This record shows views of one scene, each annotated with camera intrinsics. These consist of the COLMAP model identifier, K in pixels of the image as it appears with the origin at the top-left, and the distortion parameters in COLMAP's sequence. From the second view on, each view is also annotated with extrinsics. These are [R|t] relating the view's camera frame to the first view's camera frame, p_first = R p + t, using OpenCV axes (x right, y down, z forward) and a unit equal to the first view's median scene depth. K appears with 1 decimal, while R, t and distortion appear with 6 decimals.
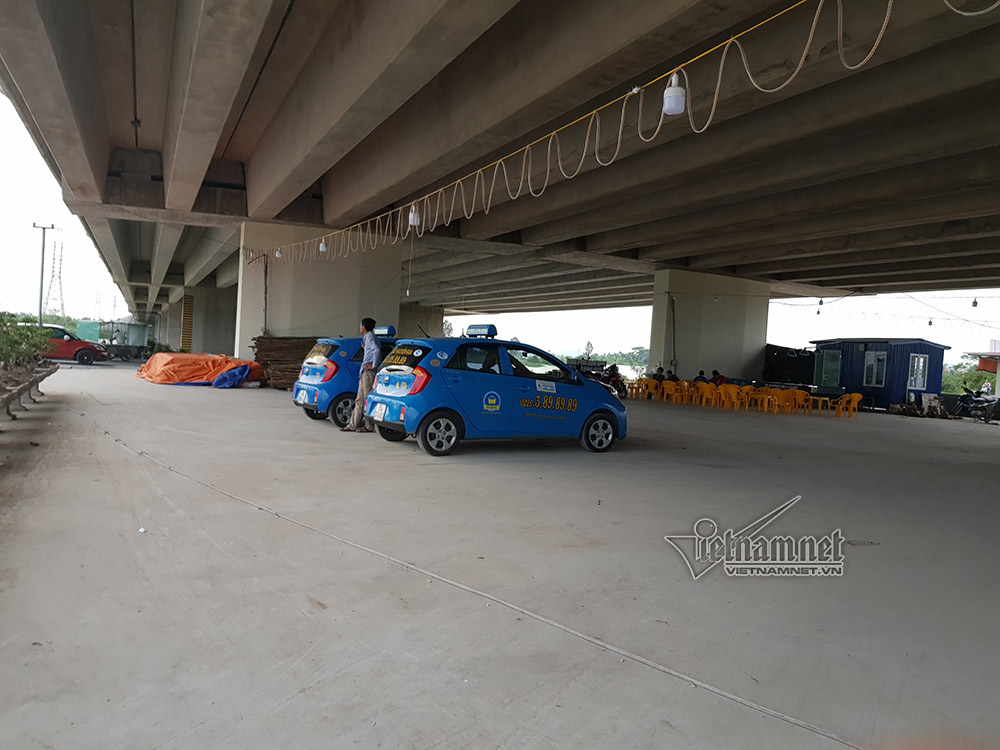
lens RADIAL K [[753.2, 0, 491.9], [0, 753.2, 359.1], [0, 0, 1]] dist [0.080724, -0.107962]
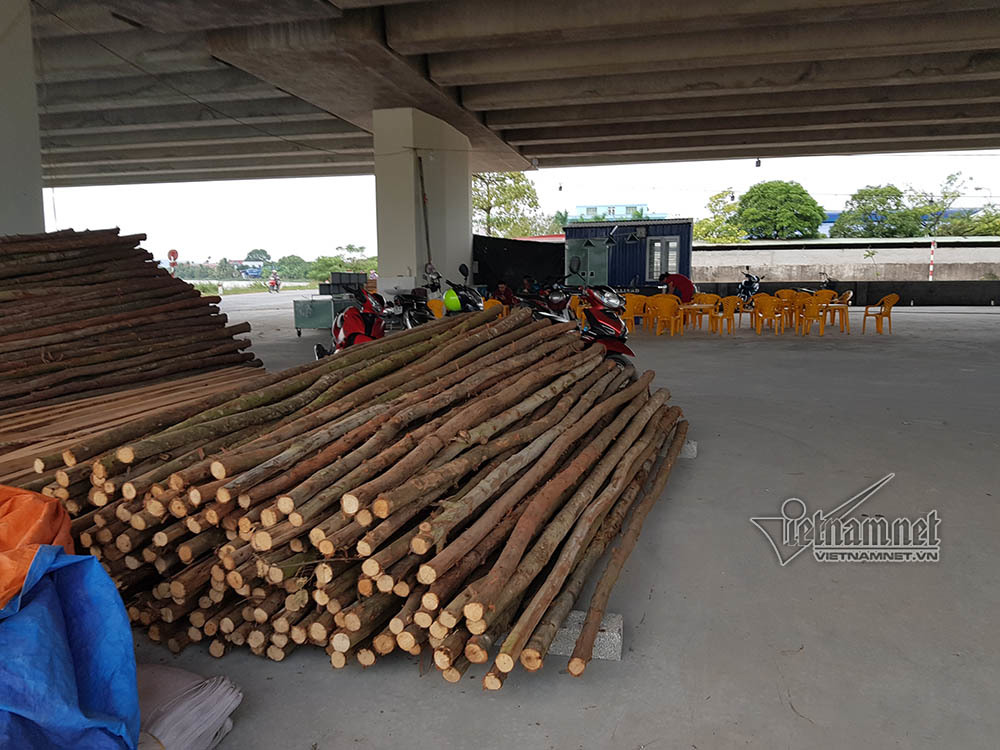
lens RADIAL K [[753.2, 0, 491.9], [0, 753.2, 359.1], [0, 0, 1]] dist [0.080724, -0.107962]
pose [[0.623693, -0.167258, 0.763565, -0.214545], [0.057025, 0.983972, 0.168959, -0.026215], [-0.779586, -0.061836, 0.623235, 0.605898]]
